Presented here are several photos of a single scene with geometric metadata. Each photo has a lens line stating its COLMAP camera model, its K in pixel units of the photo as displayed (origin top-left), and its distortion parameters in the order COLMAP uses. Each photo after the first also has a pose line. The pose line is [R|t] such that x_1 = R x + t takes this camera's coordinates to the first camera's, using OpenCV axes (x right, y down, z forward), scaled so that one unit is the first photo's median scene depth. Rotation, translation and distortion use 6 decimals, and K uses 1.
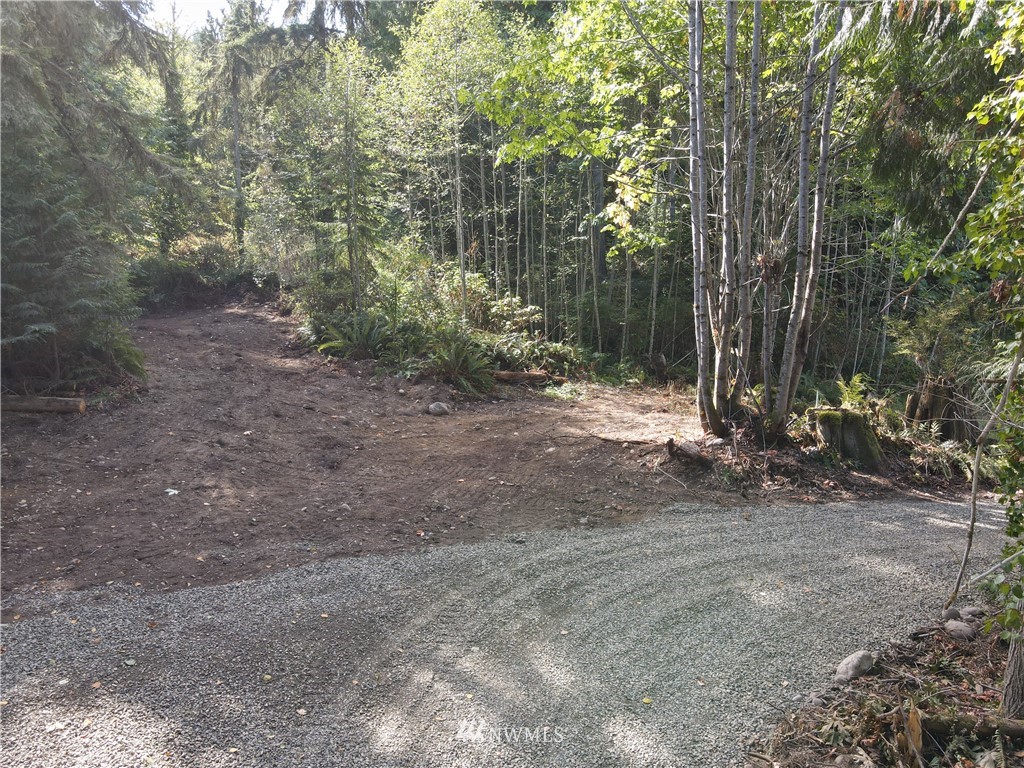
lens RADIAL K [[753.7, 0, 510.9], [0, 753.7, 385.8], [0, 0, 1]] dist [0.002456, 0.022409]
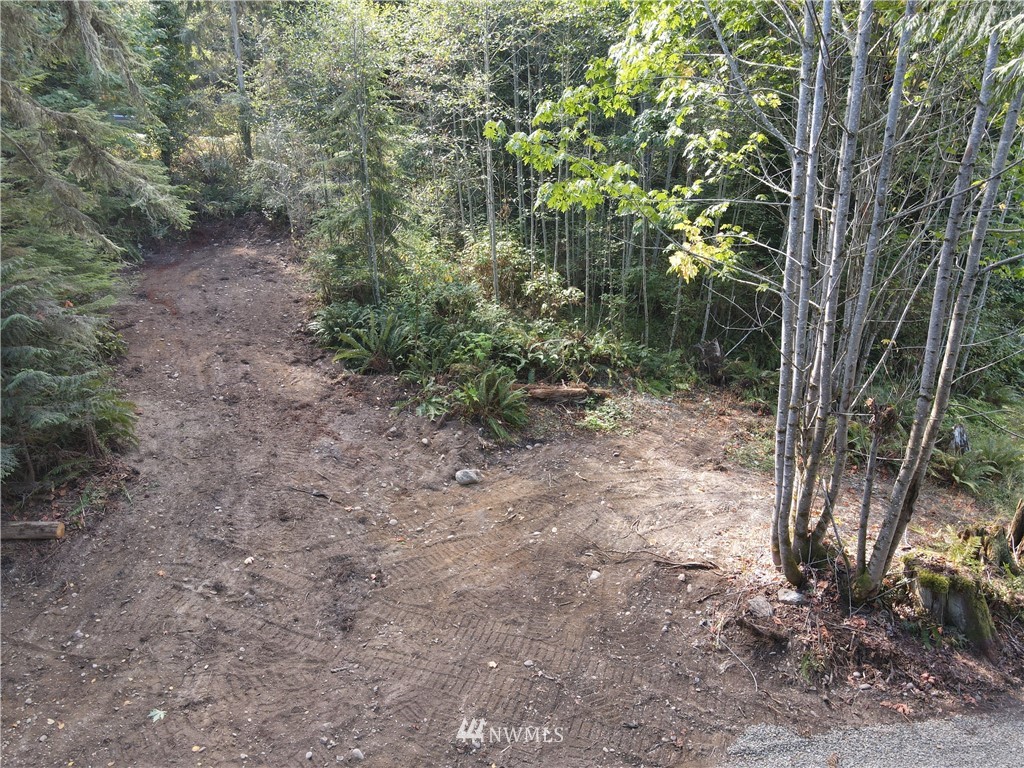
lens RADIAL K [[753.7, 0, 510.1], [0, 753.7, 385.5], [0, 0, 1]] dist [0.002456, 0.022409]
pose [[0.999179, 0.016107, -0.037175, -0.012883], [-0.007836, 0.977082, 0.212721, -0.252386], [0.039750, -0.212255, 0.976406, 0.154383]]
